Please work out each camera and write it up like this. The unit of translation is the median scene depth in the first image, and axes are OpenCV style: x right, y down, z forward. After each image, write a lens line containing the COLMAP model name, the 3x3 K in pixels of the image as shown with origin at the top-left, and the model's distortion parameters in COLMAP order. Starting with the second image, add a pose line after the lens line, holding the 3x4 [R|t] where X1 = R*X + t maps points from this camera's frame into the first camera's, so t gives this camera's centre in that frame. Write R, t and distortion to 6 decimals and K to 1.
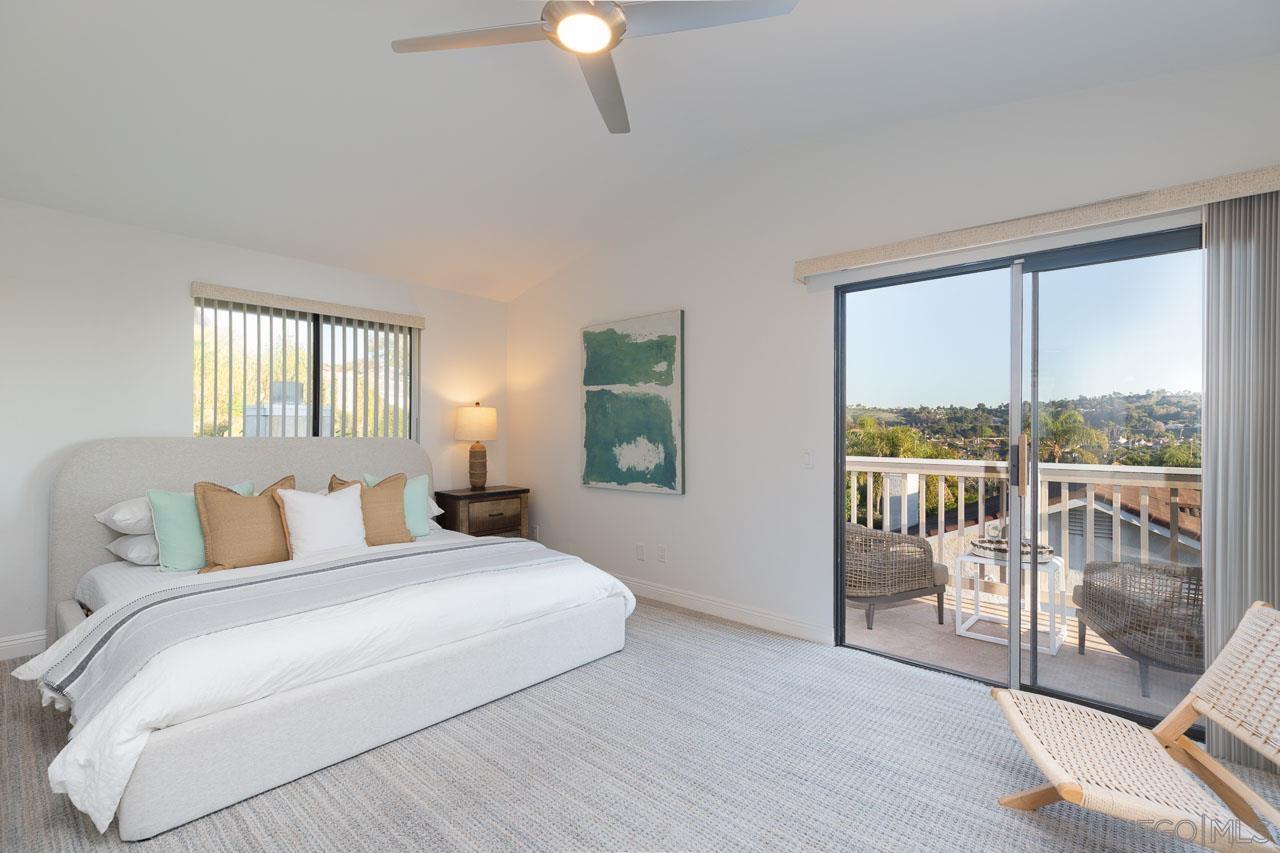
lens RADIAL K [[572.8, 0, 637.2], [0, 572.8, 429.9], [0, 0, 1]] dist [0.009660, -0.001085]
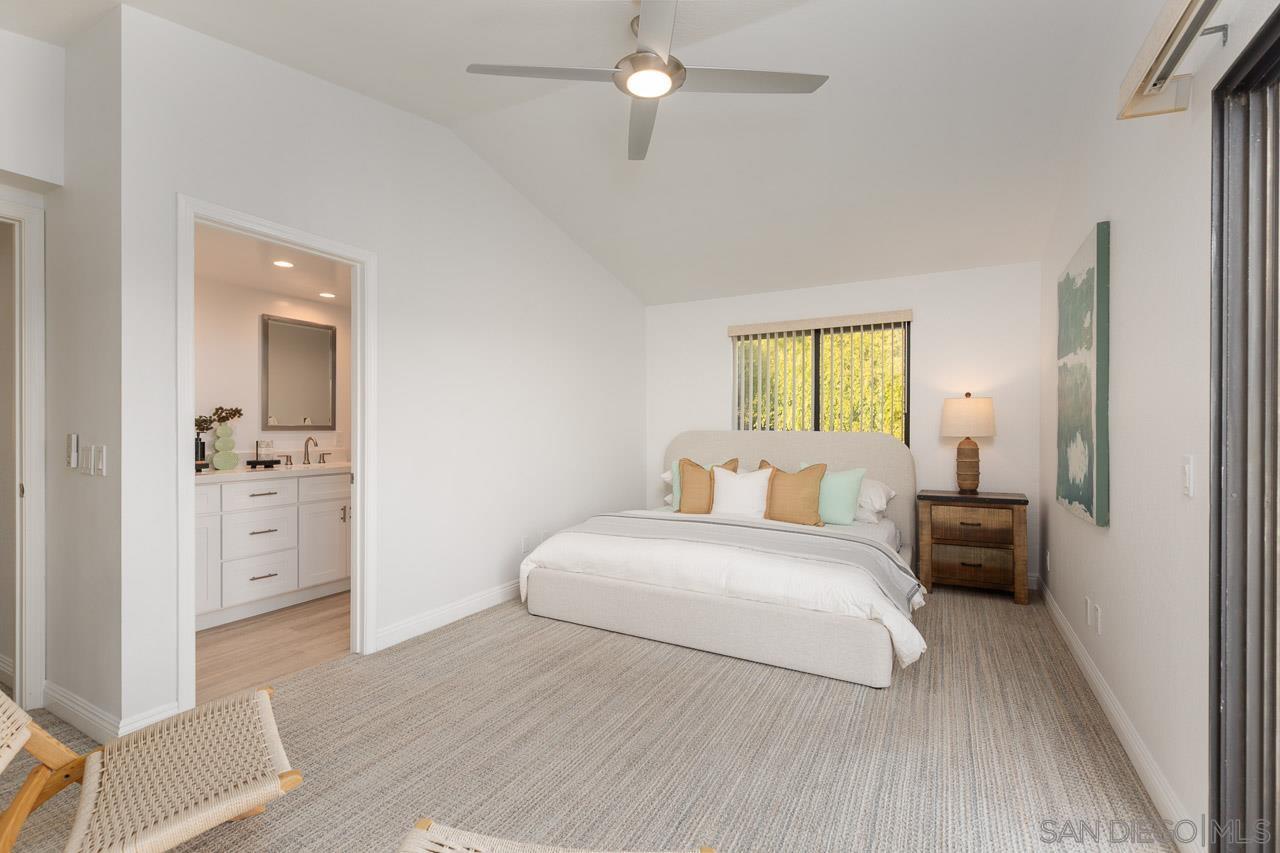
lens RADIAL K [[572.8, 0, 635.7], [0, 572.8, 427.8], [0, 0, 1]] dist [0.009660, -0.001085]
pose [[0.234359, -0.002549, -0.972147, 0.508223], [-0.001744, 0.999994, -0.003042, 0.009221], [0.972149, 0.002409, 0.234353, 0.341378]]
